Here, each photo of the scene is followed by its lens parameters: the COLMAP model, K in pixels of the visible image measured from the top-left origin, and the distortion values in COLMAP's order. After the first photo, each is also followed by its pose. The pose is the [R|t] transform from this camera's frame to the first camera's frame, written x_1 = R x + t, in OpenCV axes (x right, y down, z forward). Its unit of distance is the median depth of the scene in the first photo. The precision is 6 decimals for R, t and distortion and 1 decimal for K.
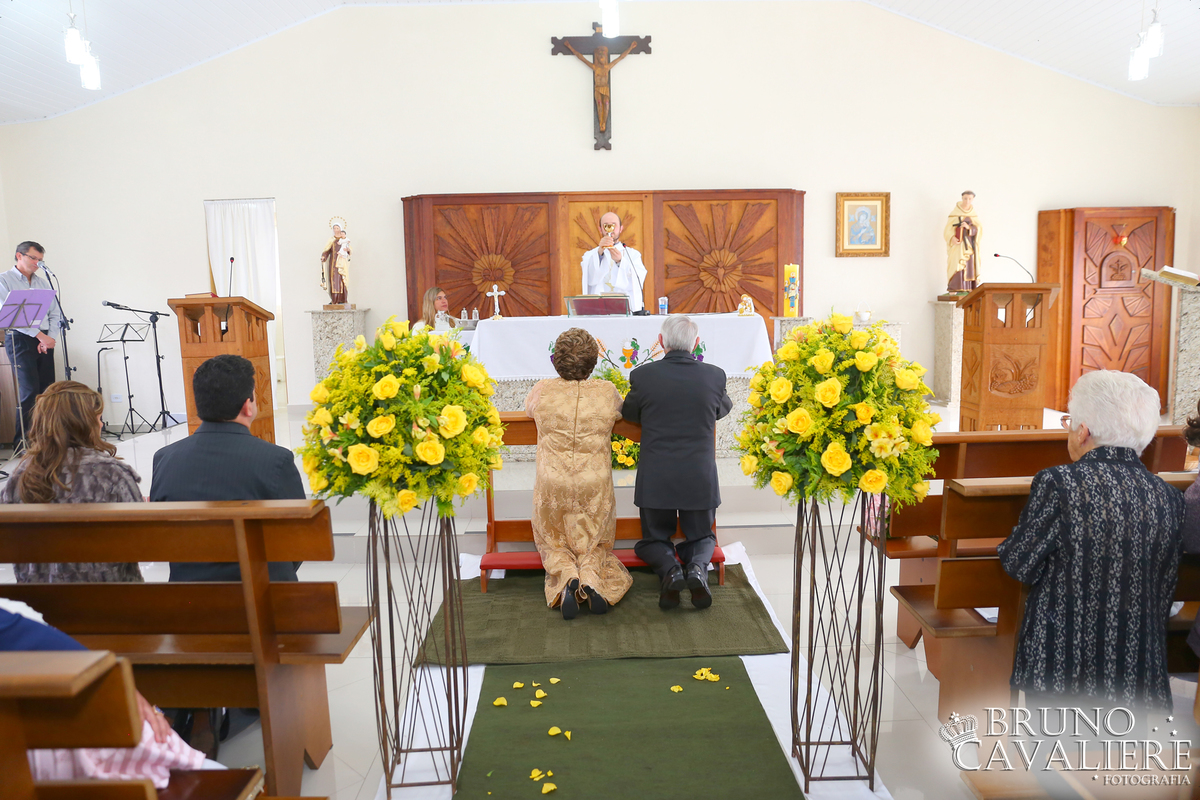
lens RADIAL K [[809.7, 0, 600.0], [0, 809.7, 400.0], [0, 0, 1]] dist [-0.109882, 0.078323]
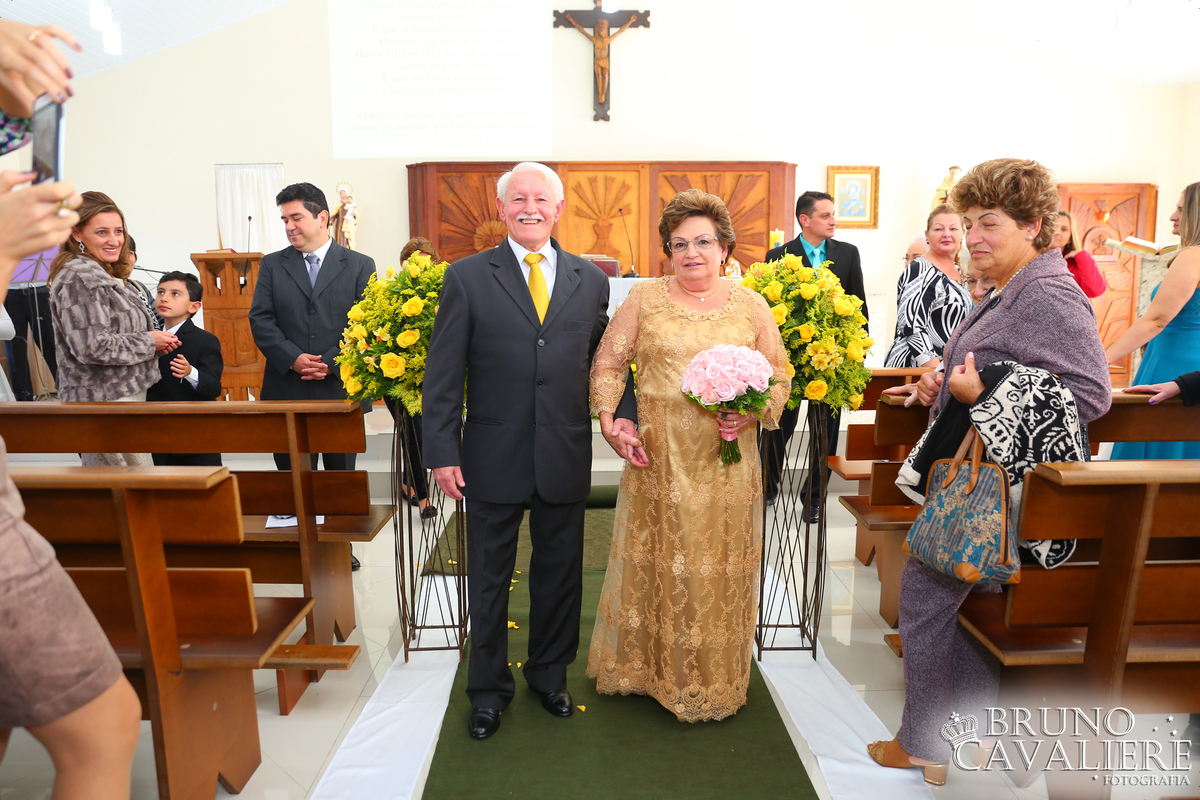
lens RADIAL K [[828.3, 0, 595.7], [0, 828.3, 403.4], [0, 0, 1]] dist [-0.107635, 0.086173]
pose [[0.999888, 0.014722, -0.002800, 0.007381], [-0.014645, 0.999561, 0.025761, 0.043483], [0.003178, -0.025717, 0.999664, -0.113037]]
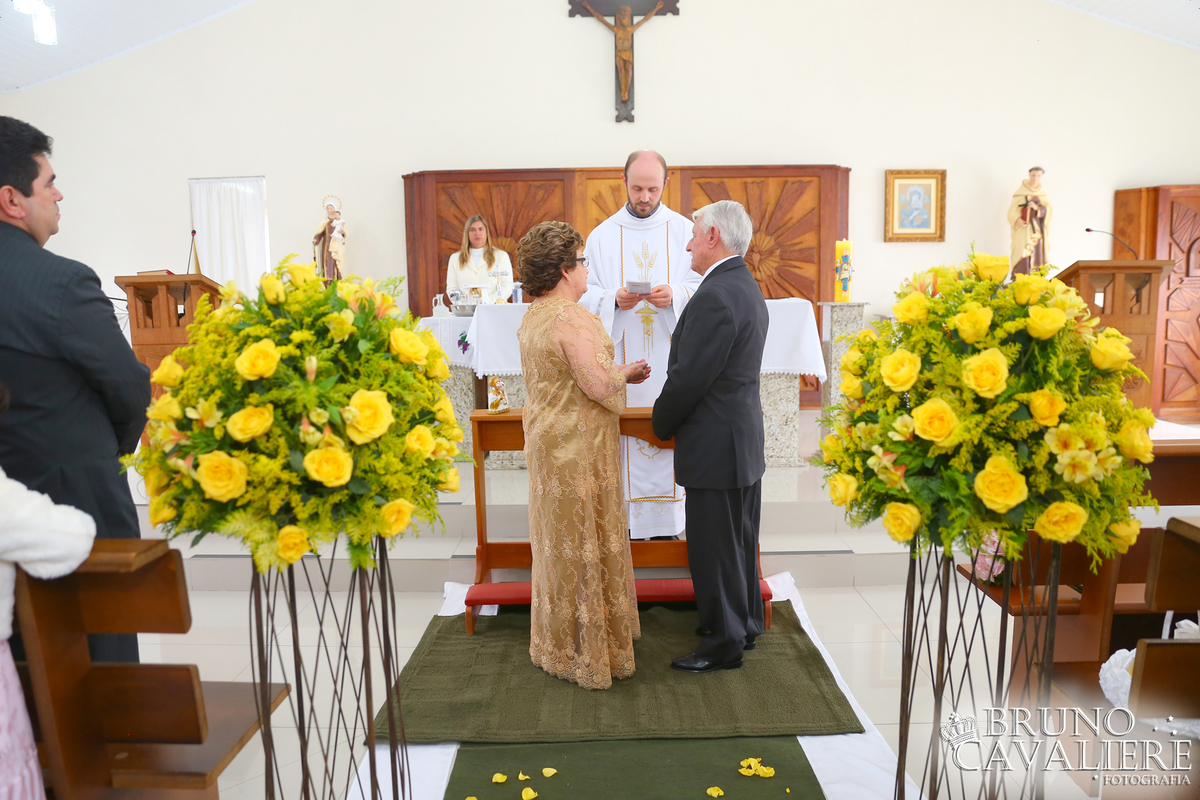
lens RADIAL K [[809.7, 0, 600.0], [0, 809.7, 400.0], [0, 0, 1]] dist [-0.109882, 0.078323]
pose [[0.999571, 0.007022, -0.028430, 0.005922], [-0.007145, 0.999966, -0.004225, 0.007165], [0.028400, 0.004427, 0.999587, 0.182942]]
